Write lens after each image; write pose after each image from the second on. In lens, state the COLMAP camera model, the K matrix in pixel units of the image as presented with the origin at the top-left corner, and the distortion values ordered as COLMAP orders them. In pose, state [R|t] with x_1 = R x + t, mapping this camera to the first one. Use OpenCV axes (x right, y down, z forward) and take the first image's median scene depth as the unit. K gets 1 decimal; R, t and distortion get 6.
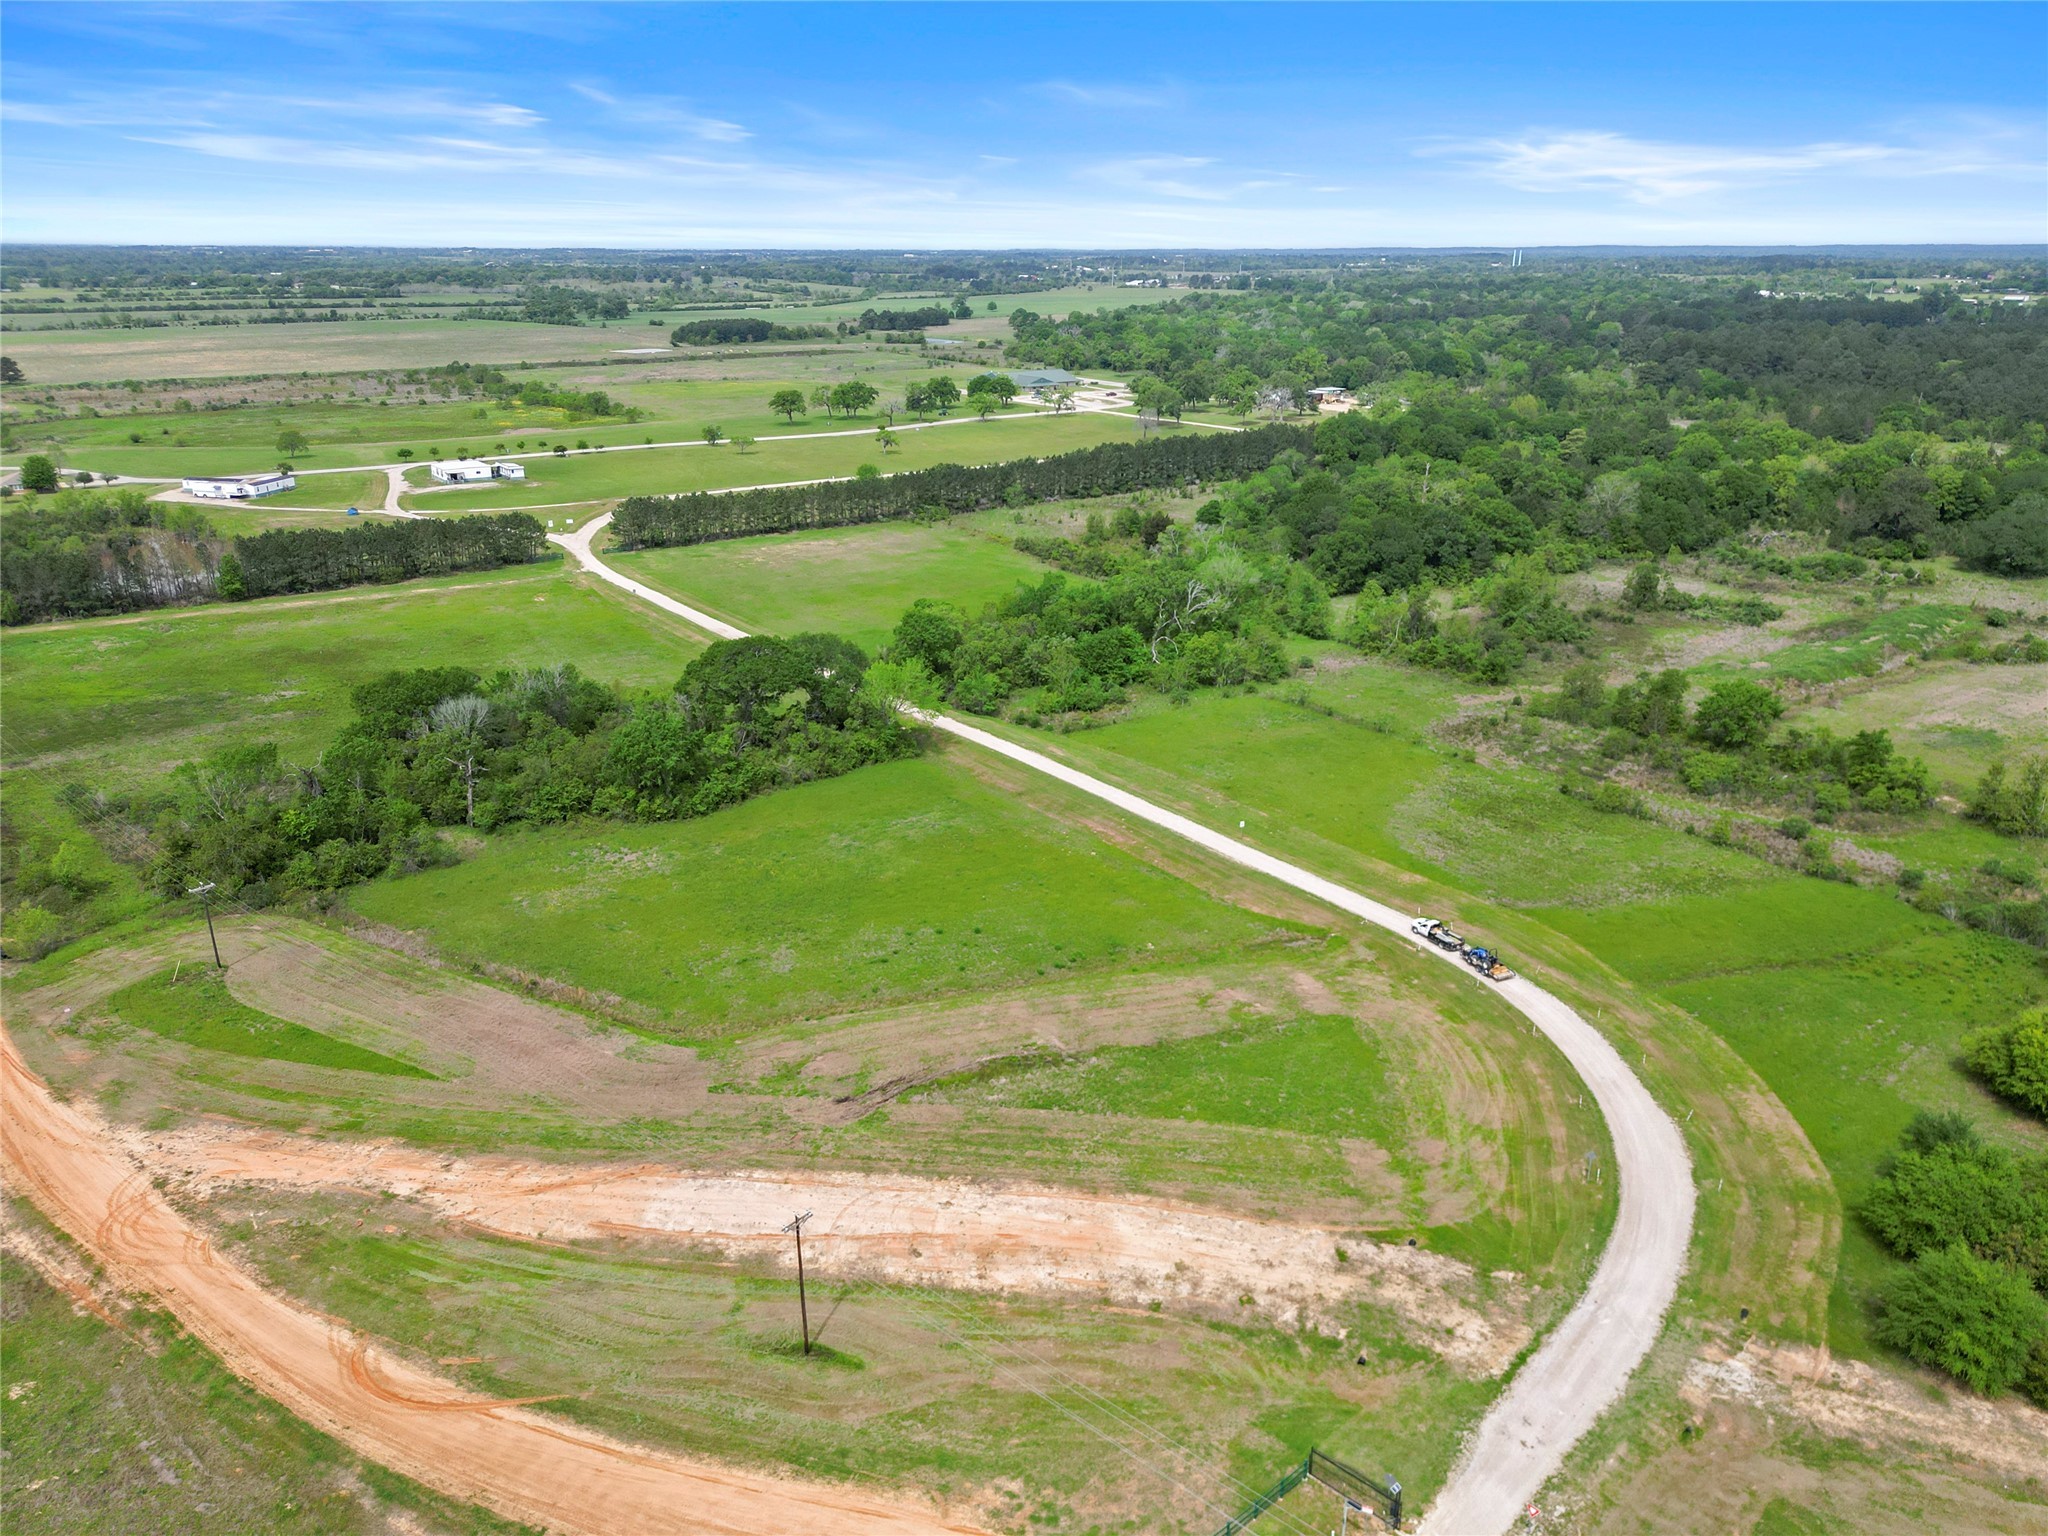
lens RADIAL K [[1461.6, 0, 1023.0], [0, 1461.6, 773.4], [0, 0, 1]] dist [0.086954, -0.096950]
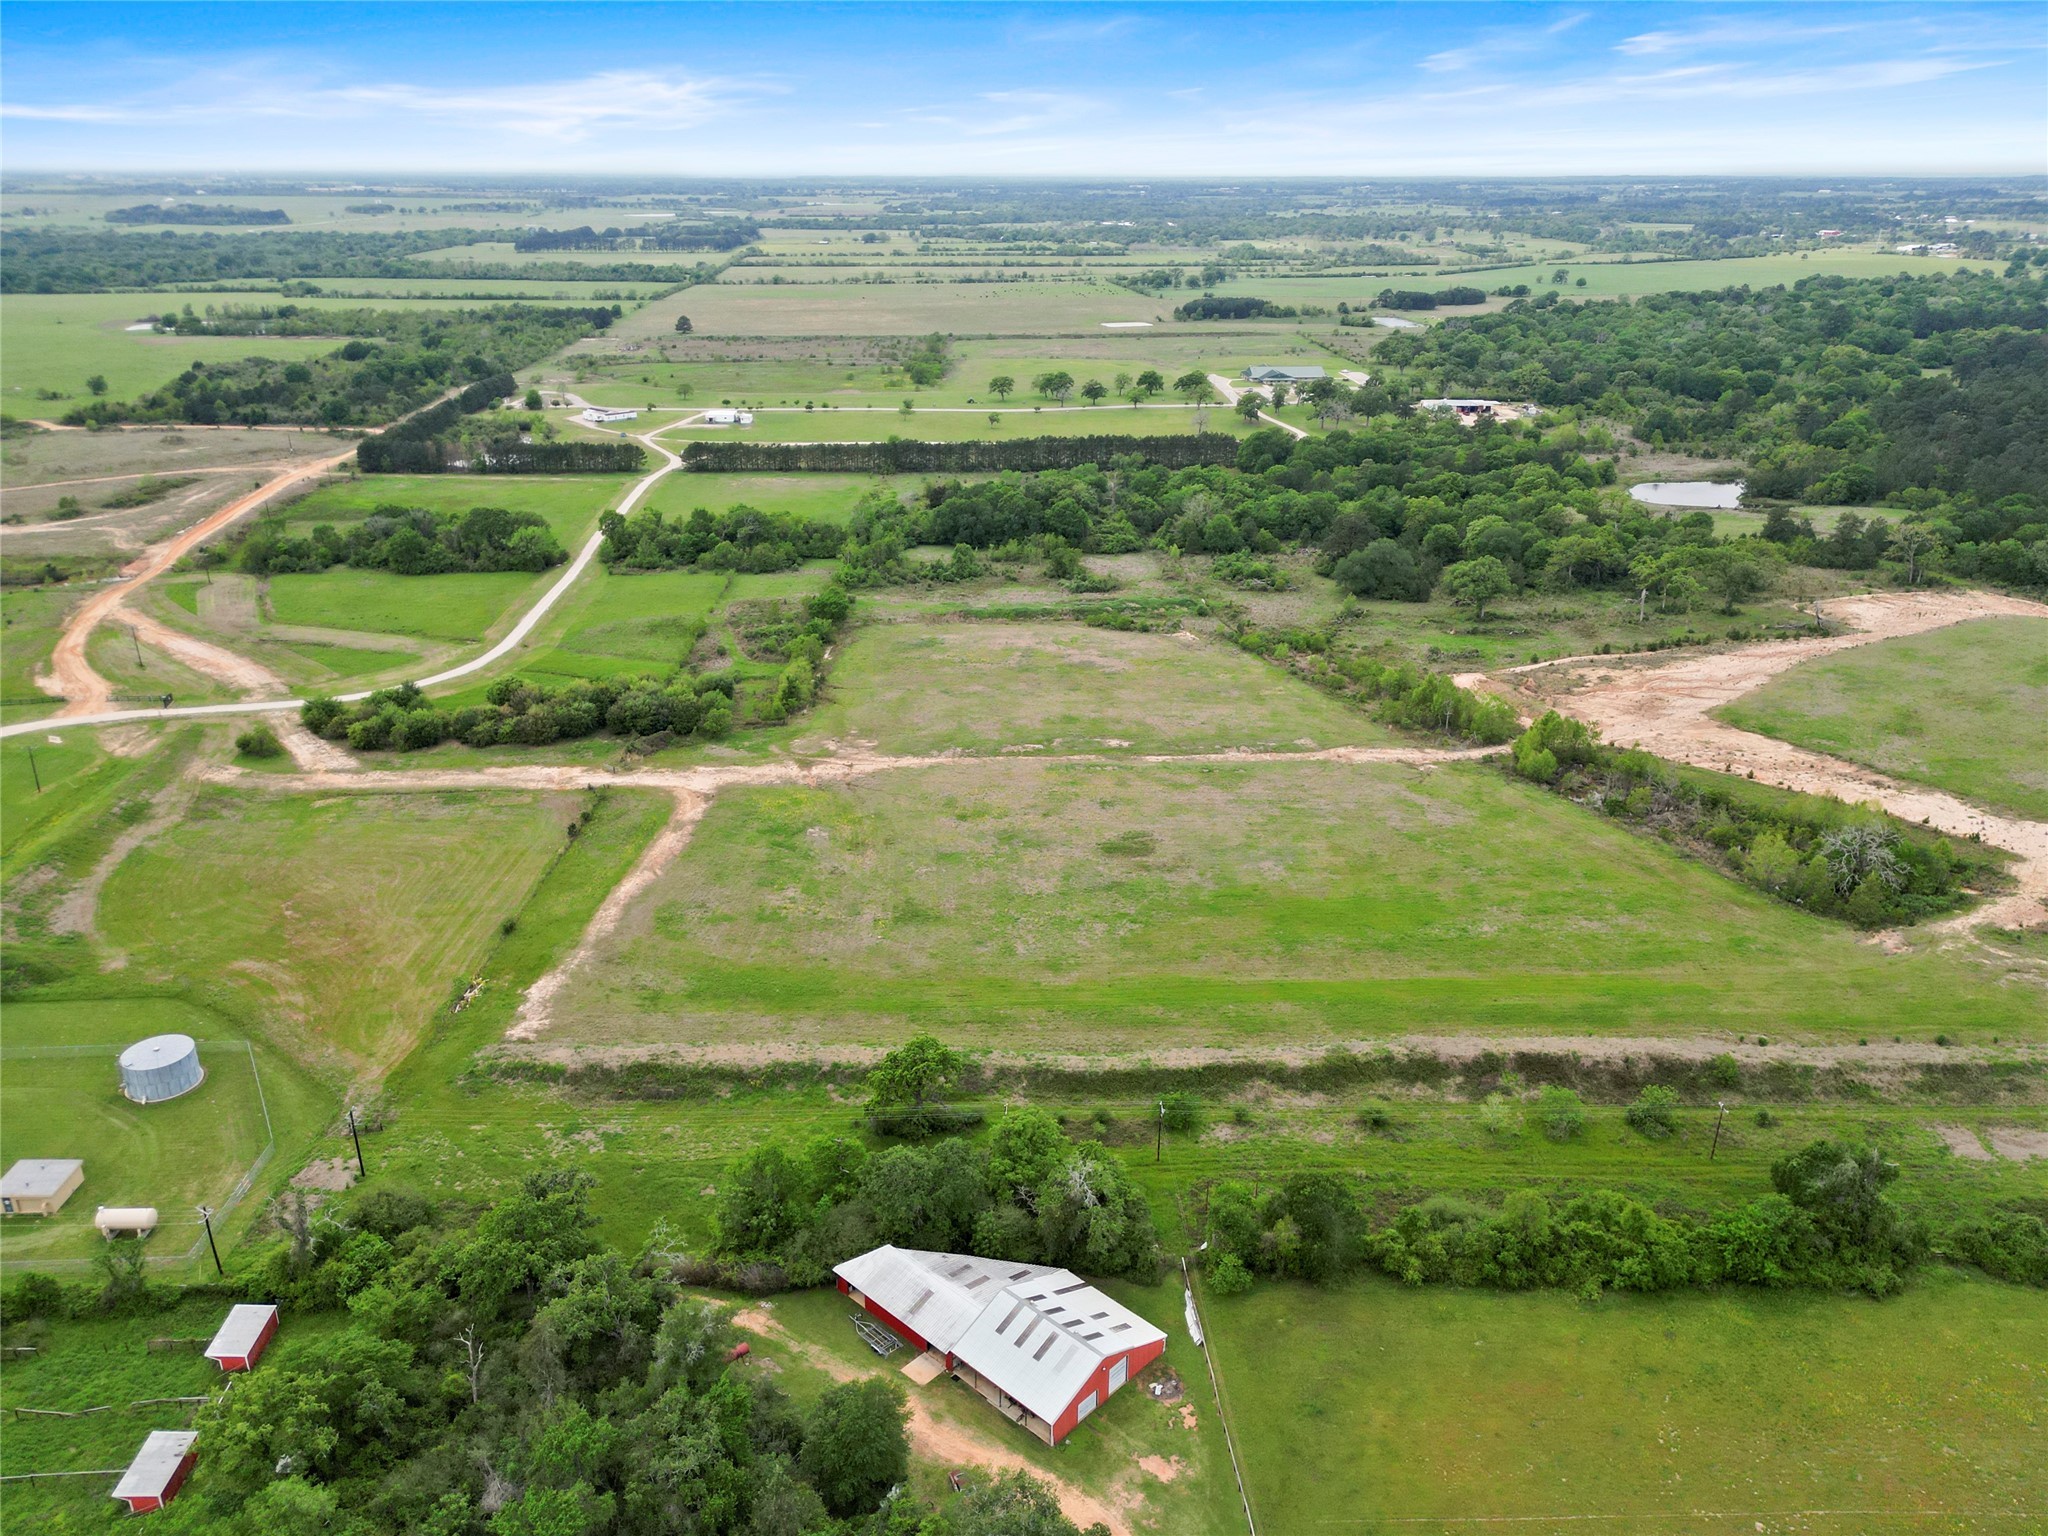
lens RADIAL K [[1484.2, 0, 1024.0], [0, 1484.2, 768.0], [0, 0, 1]] dist [0.078556, -0.074640]
pose [[0.833842, 0.207462, -0.511534, 1.455162], [-0.188919, 0.977980, 0.088684, -0.050693], [0.518669, 0.022690, 0.854674, -0.444450]]
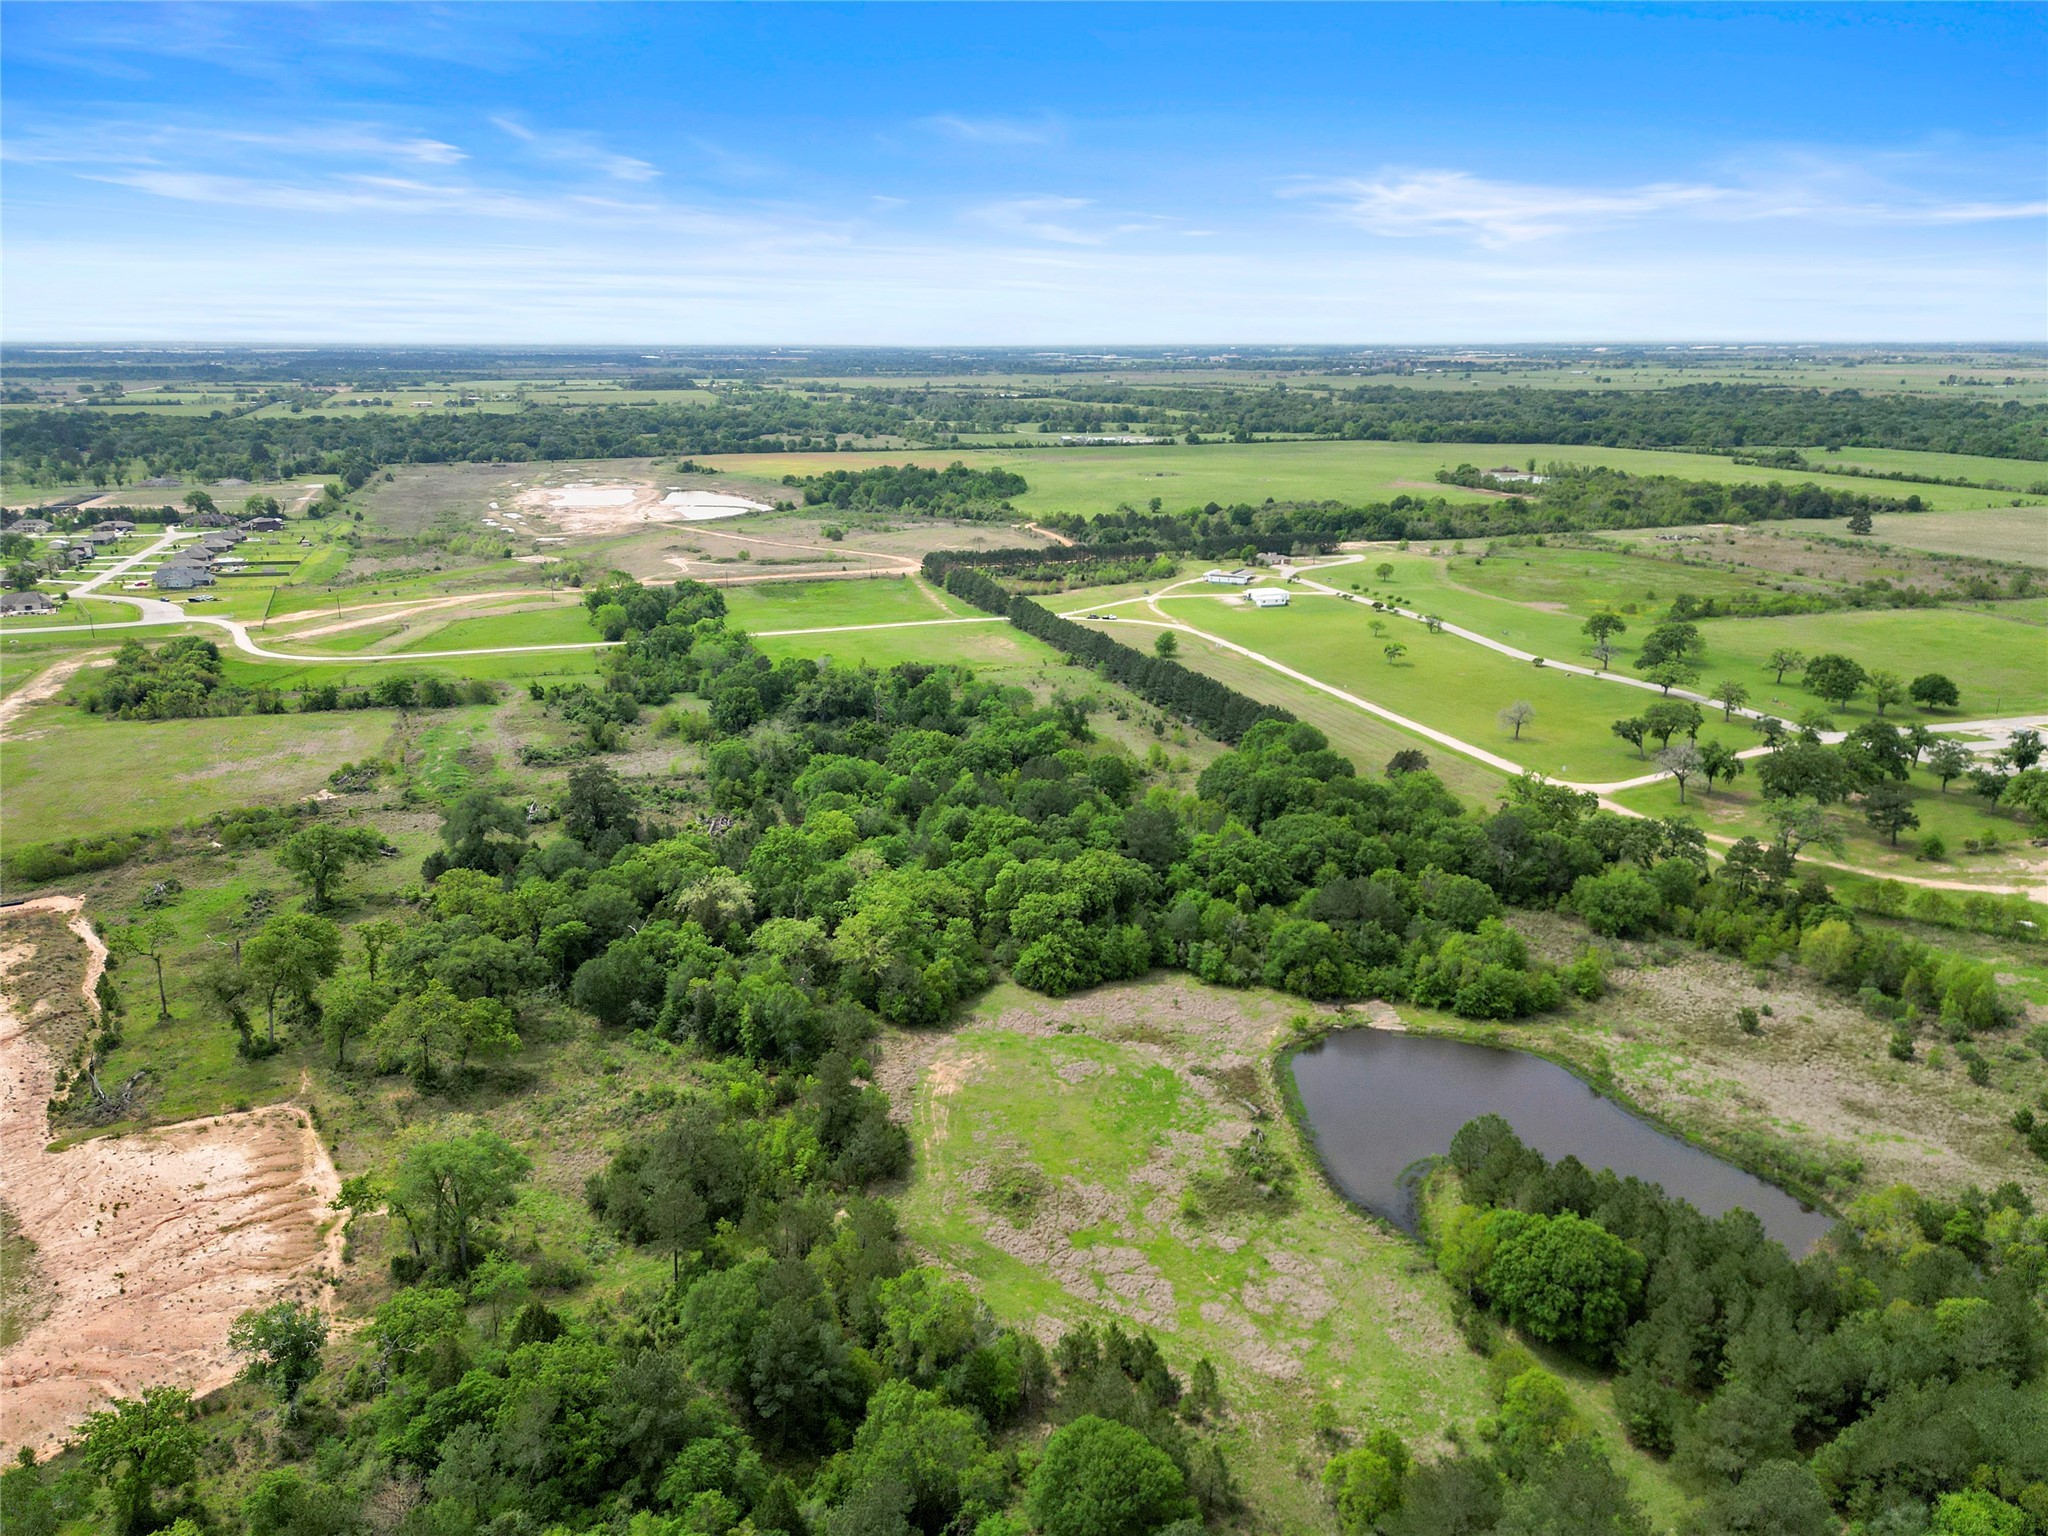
lens RADIAL K [[1469.5, 0, 1022.4], [0, 1469.5, 776.6], [0, 0, 1]] dist [0.077899, -0.080845]
pose [[-0.308992, 0.271048, -0.911623, 1.887304], [-0.320577, 0.872752, 0.368149, -0.875506], [0.895407, 0.406000, -0.182782, 1.919158]]
